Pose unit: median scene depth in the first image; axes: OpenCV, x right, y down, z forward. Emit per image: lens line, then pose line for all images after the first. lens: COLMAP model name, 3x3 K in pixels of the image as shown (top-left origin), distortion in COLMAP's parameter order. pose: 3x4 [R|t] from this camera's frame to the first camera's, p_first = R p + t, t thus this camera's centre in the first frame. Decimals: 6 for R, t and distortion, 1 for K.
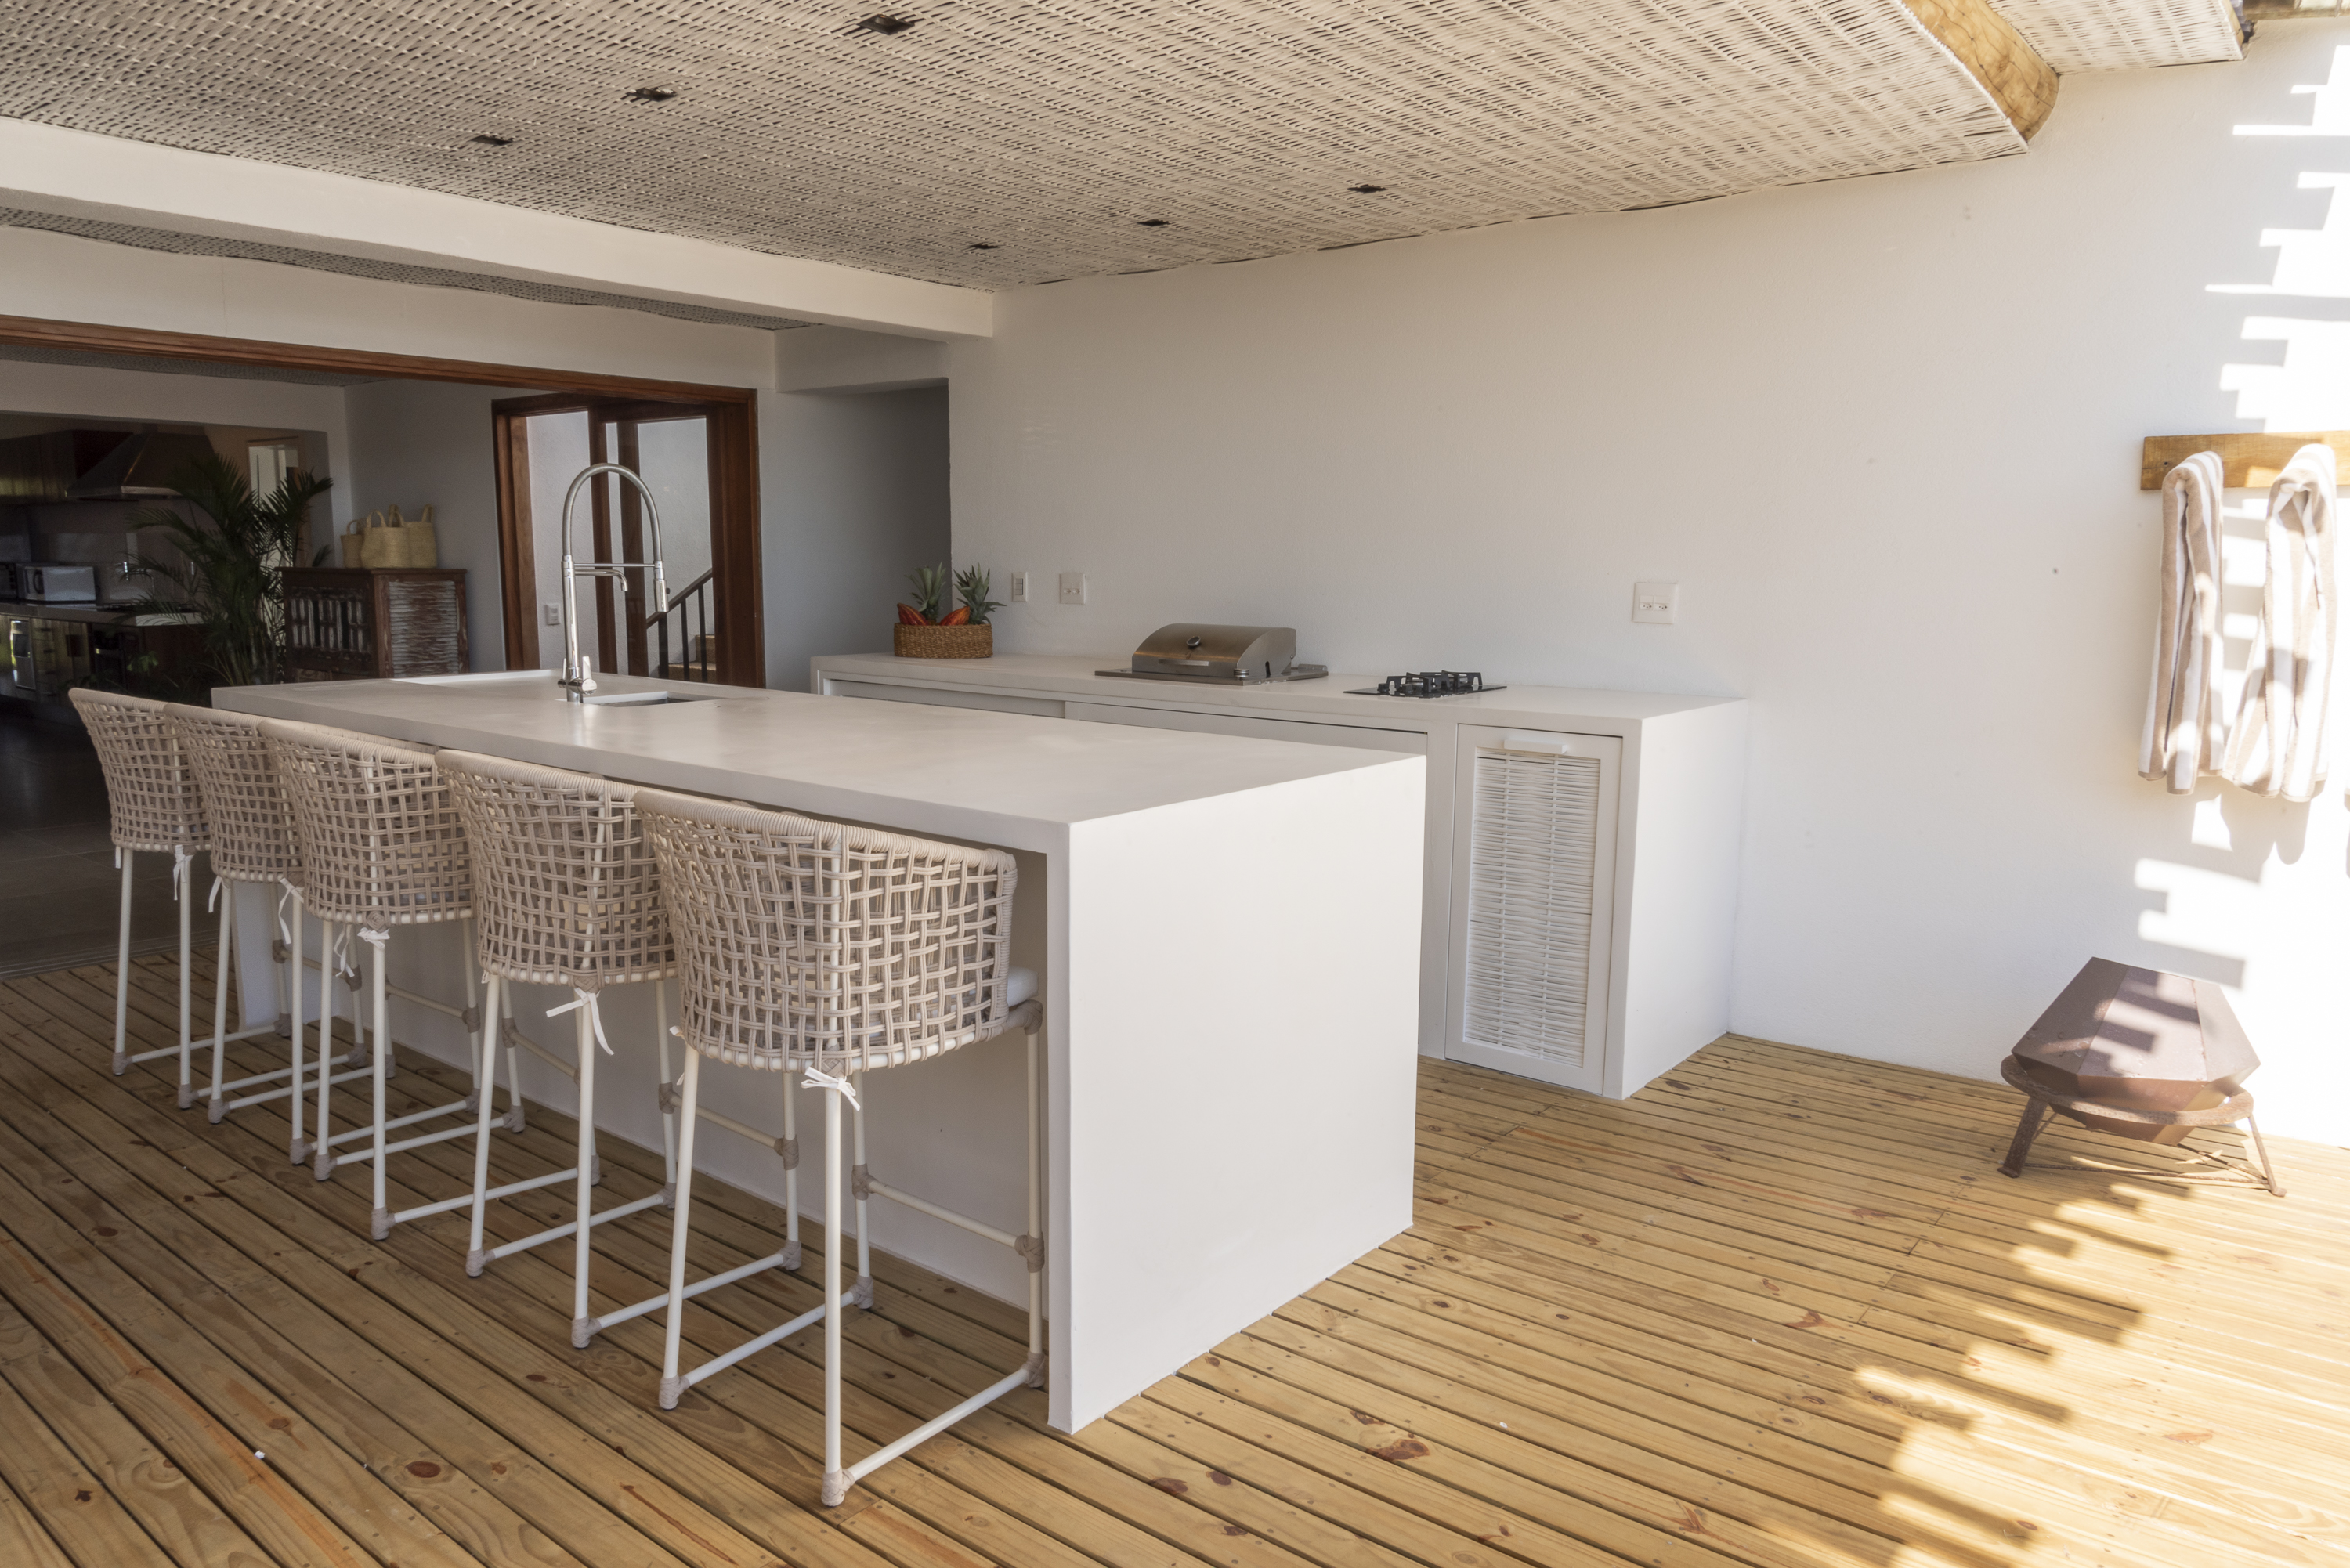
lens RADIAL K [[1616.1, 0, 1162.9], [0, 1616.1, 773.7], [0, 0, 1]] dist [0.002224, -0.022862]
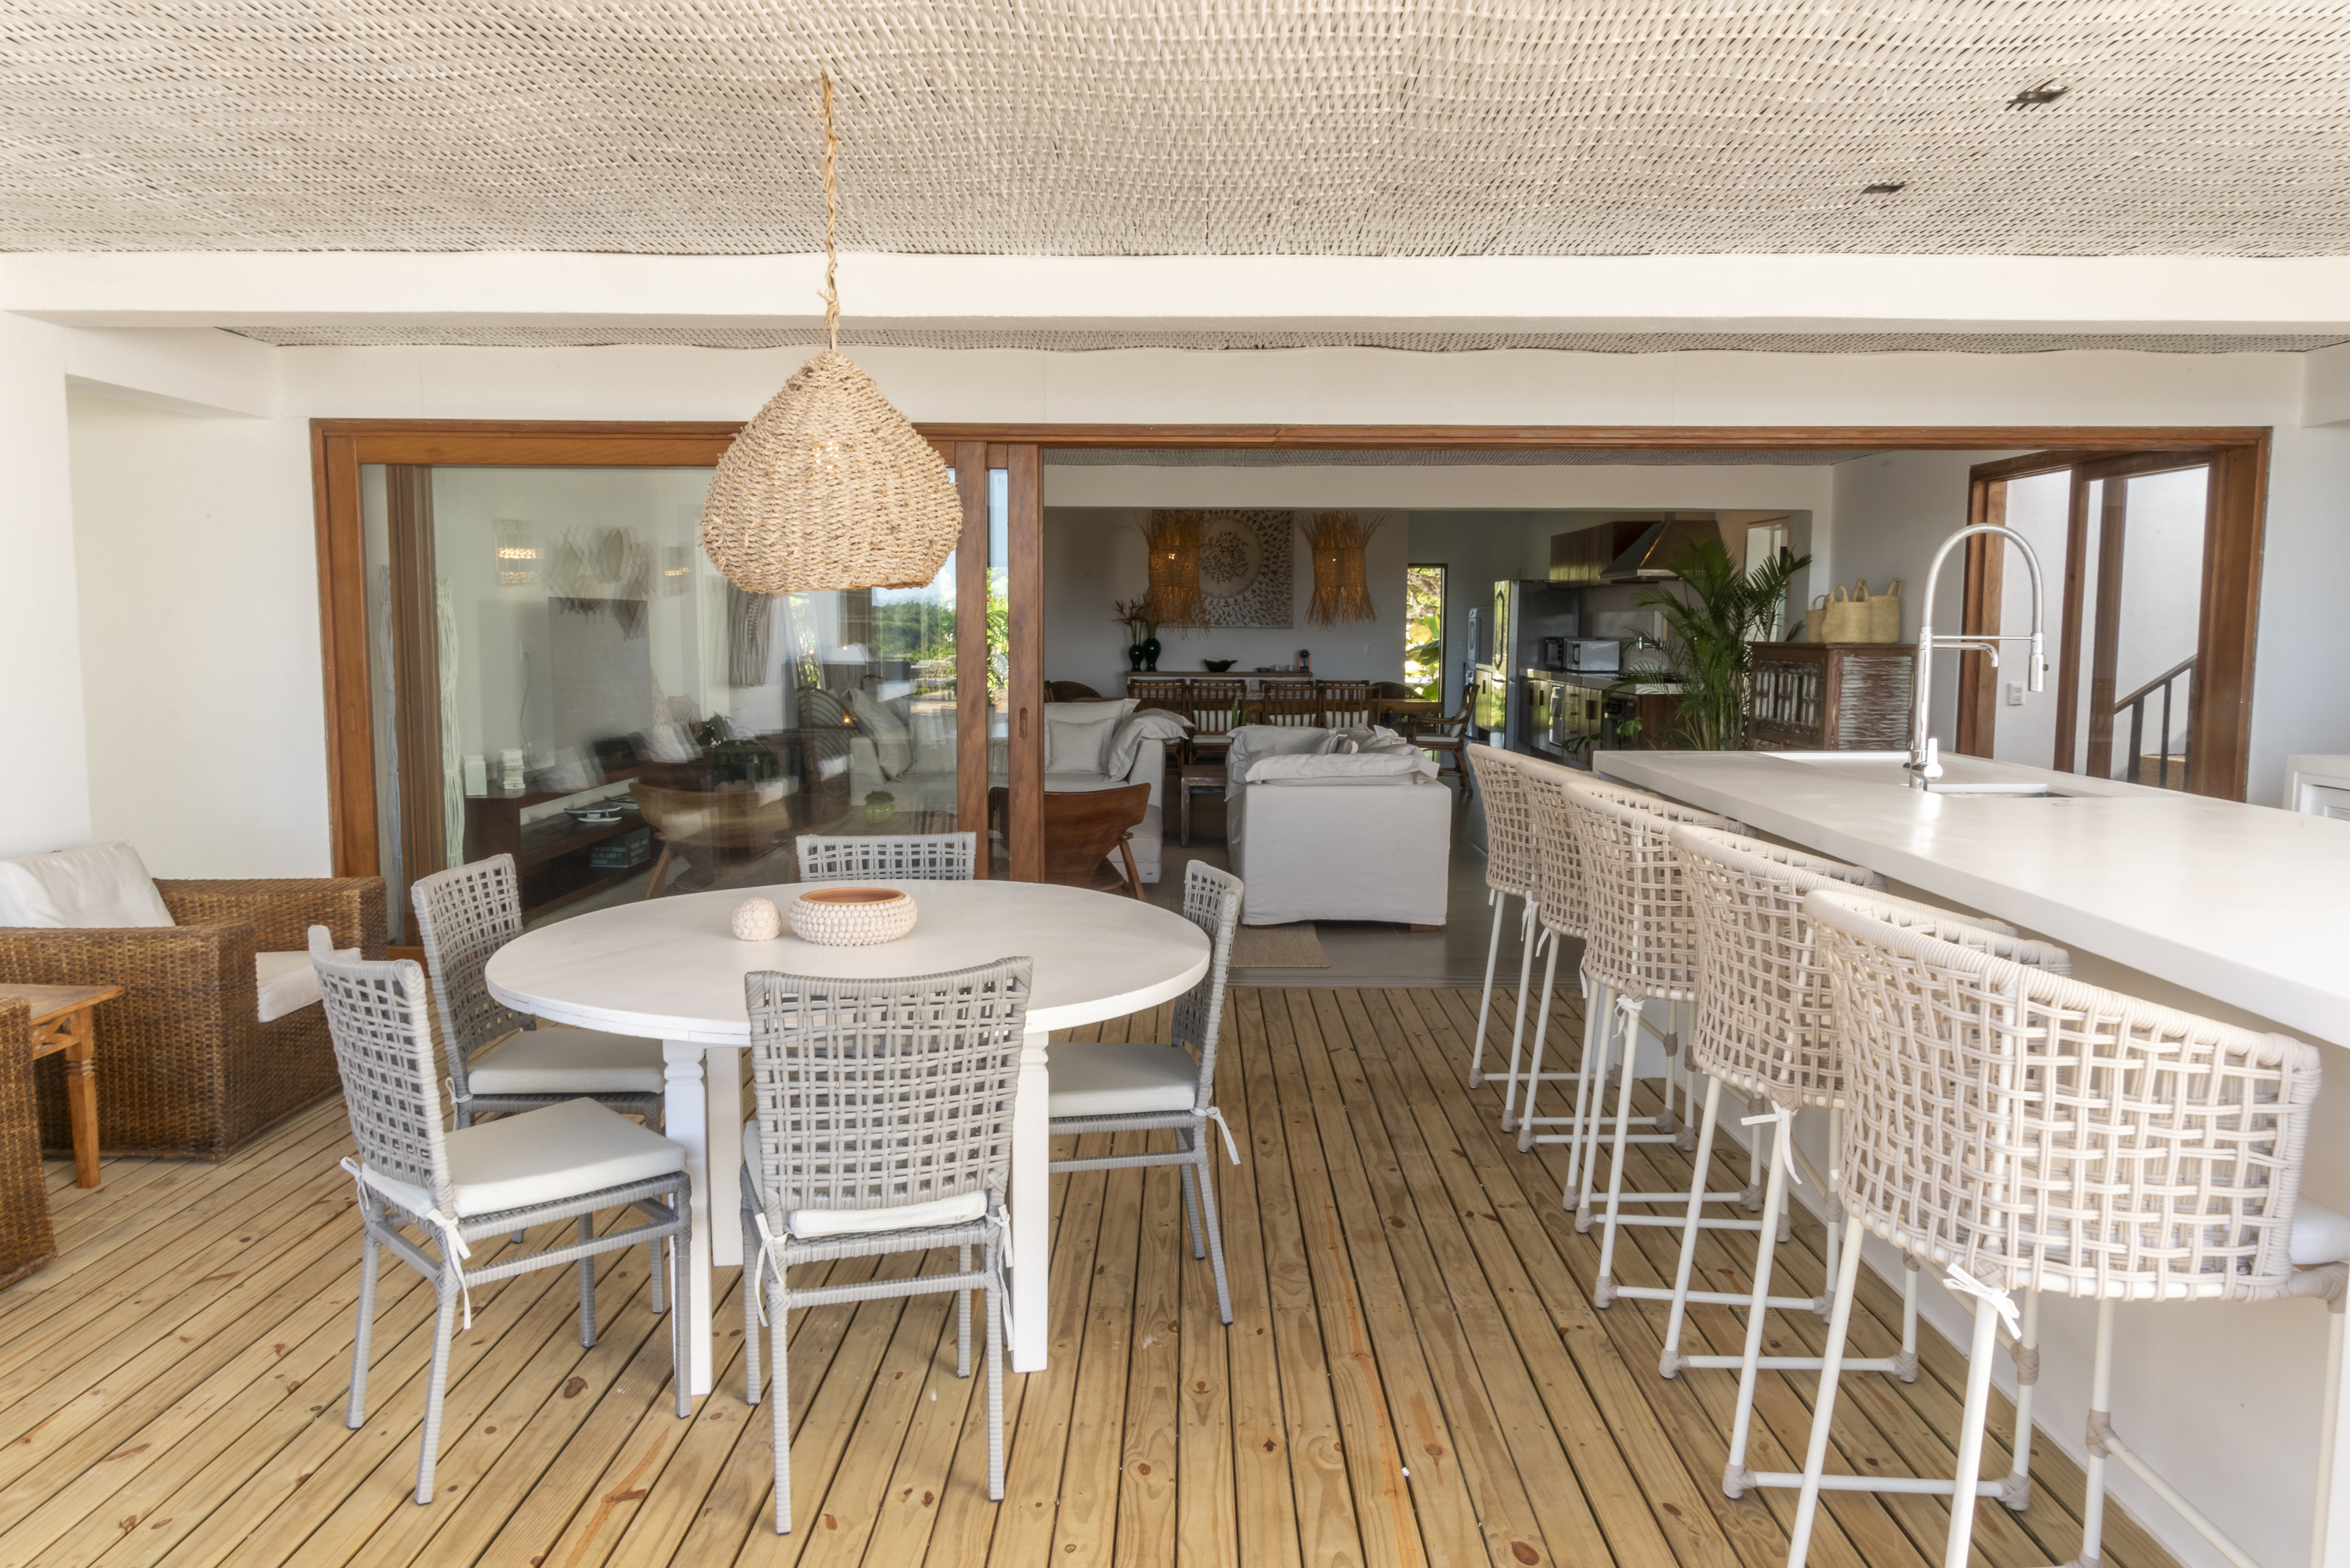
lens RADIAL K [[1616.1, 0, 1119.0], [0, 1616.1, 774.3], [0, 0, 1]] dist [0.002224, -0.022862]
pose [[0.612180, 0.066181, -0.787944, 0.079061], [-0.102952, 0.994680, 0.003558, -0.009990], [0.783988, 0.078943, 0.615736, 0.101081]]
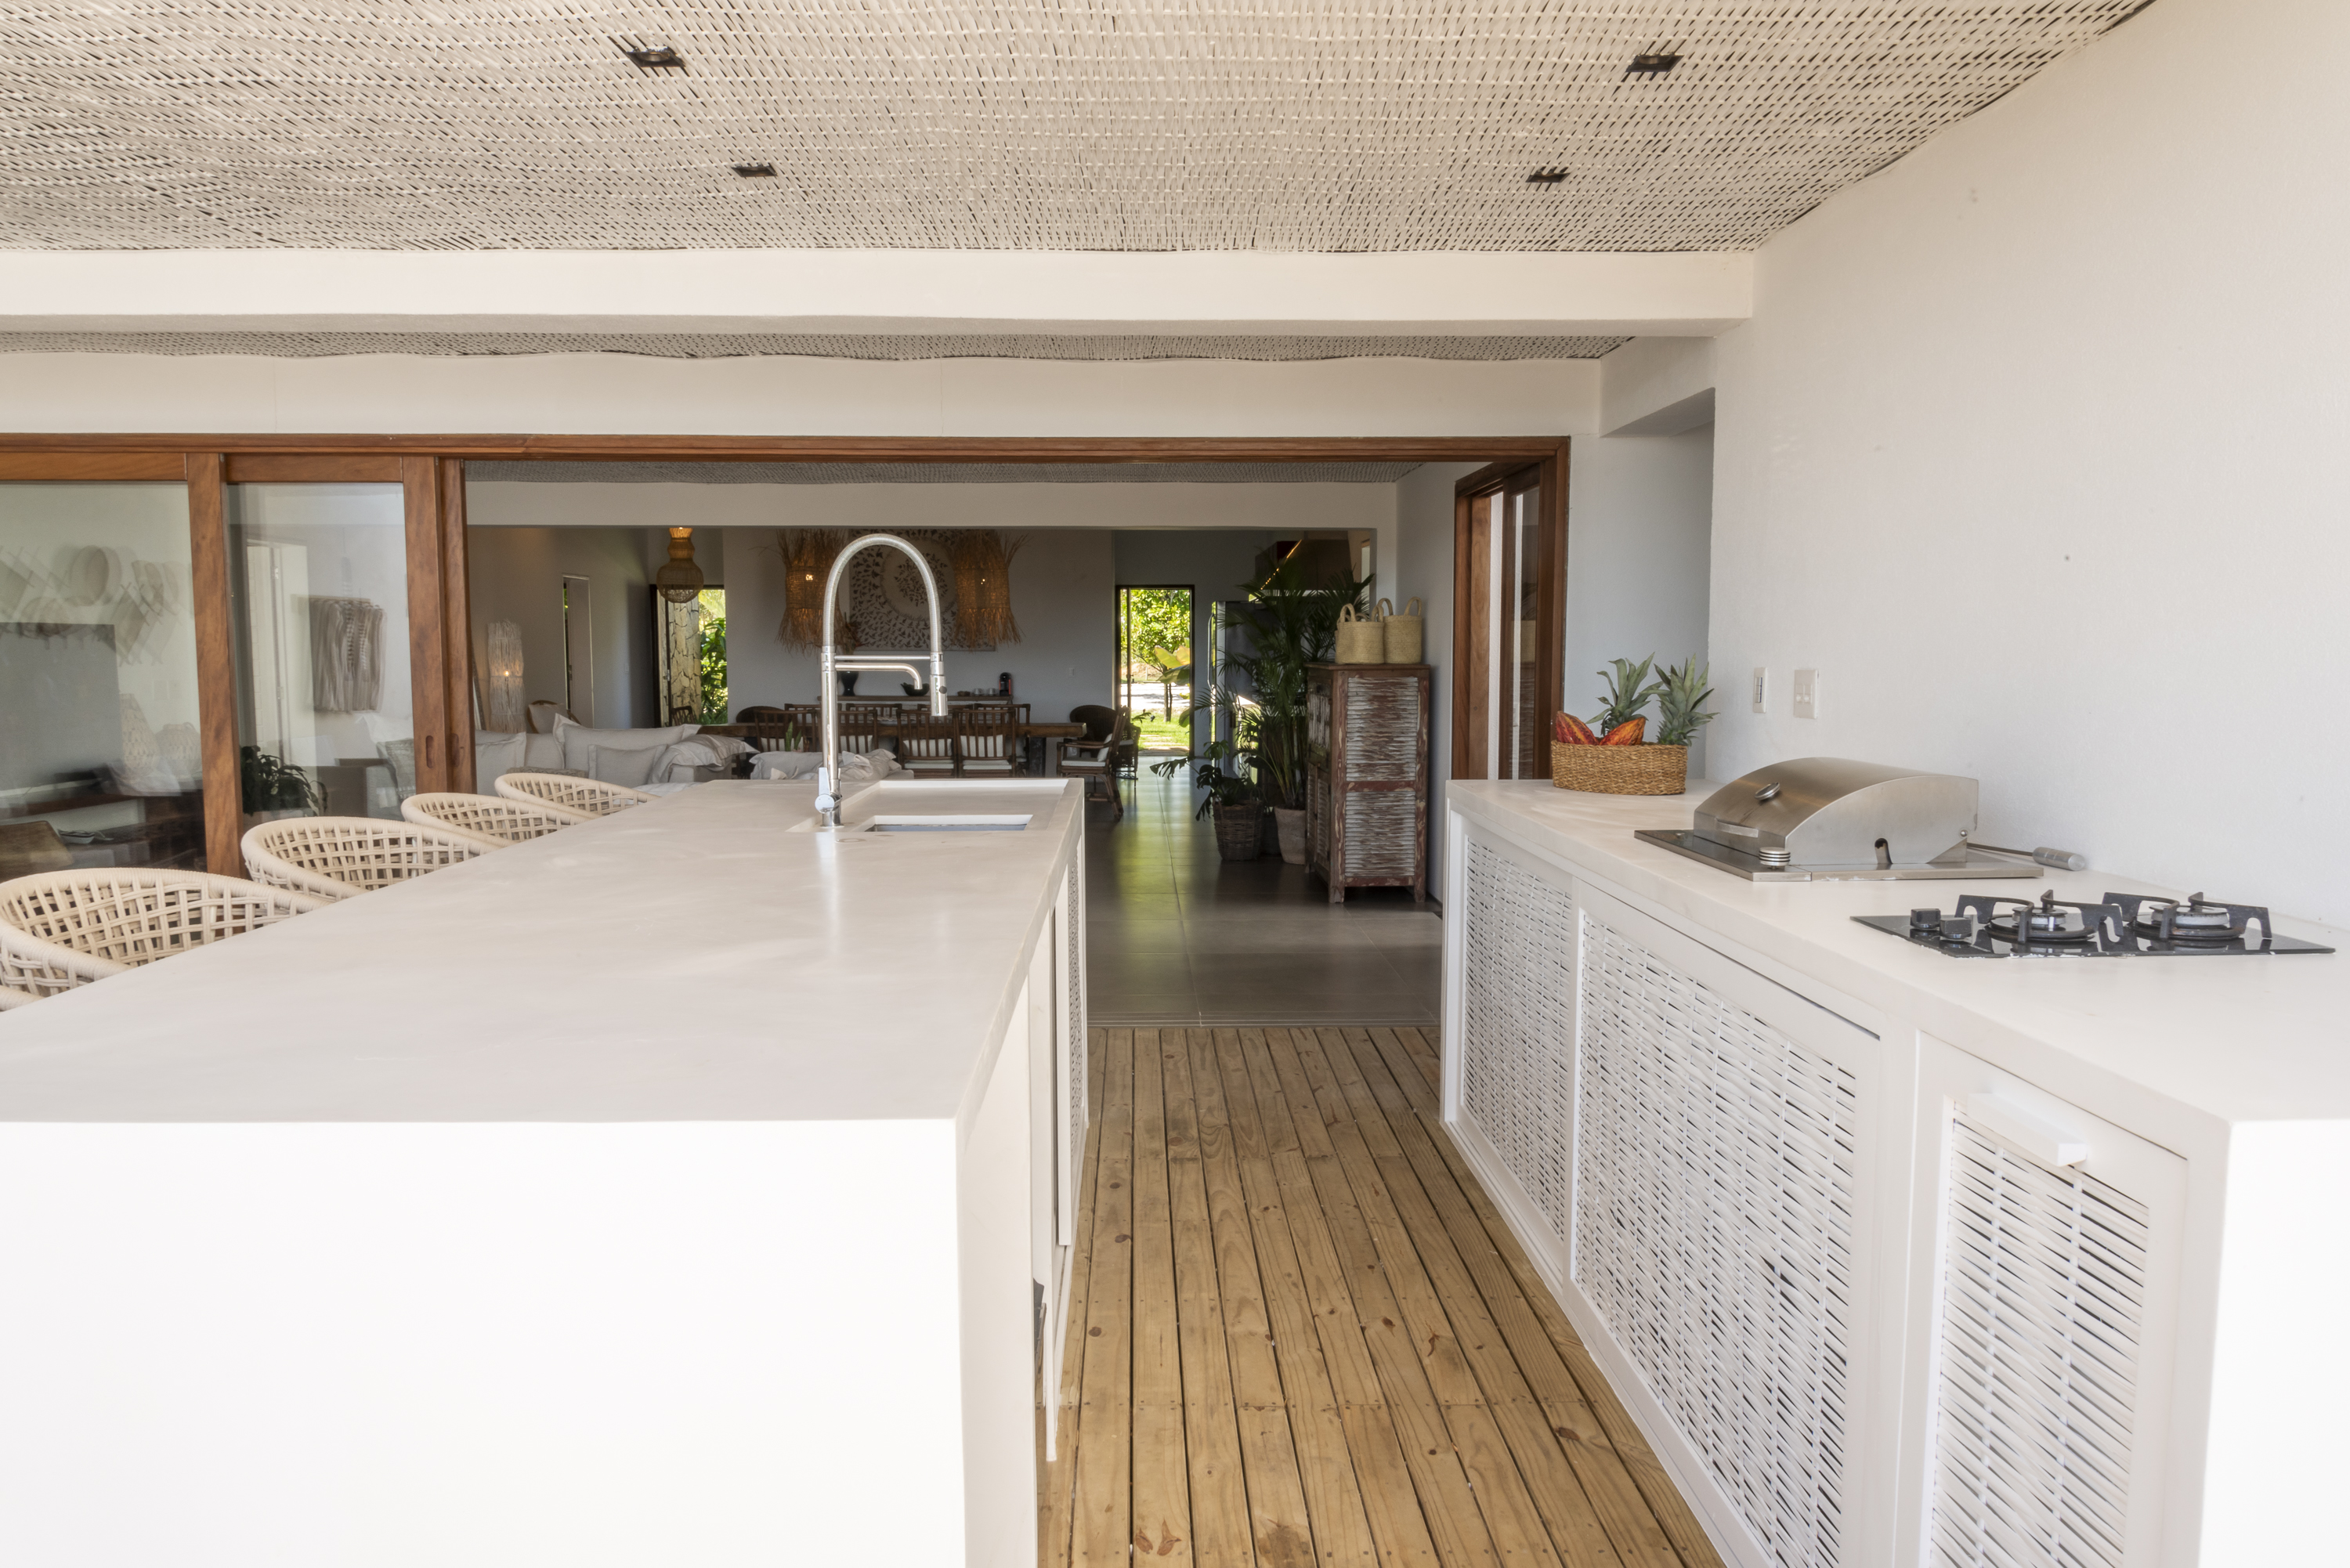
lens RADIAL K [[1616.1, 0, 1166.3], [0, 1616.1, 799.0], [0, 0, 1]] dist [0.002224, -0.022862]
pose [[0.642415, 0.063309, -0.763738, 0.432662], [-0.096536, 0.995329, 0.001306, -0.083116], [0.760253, 0.072889, 0.645525, 0.664982]]
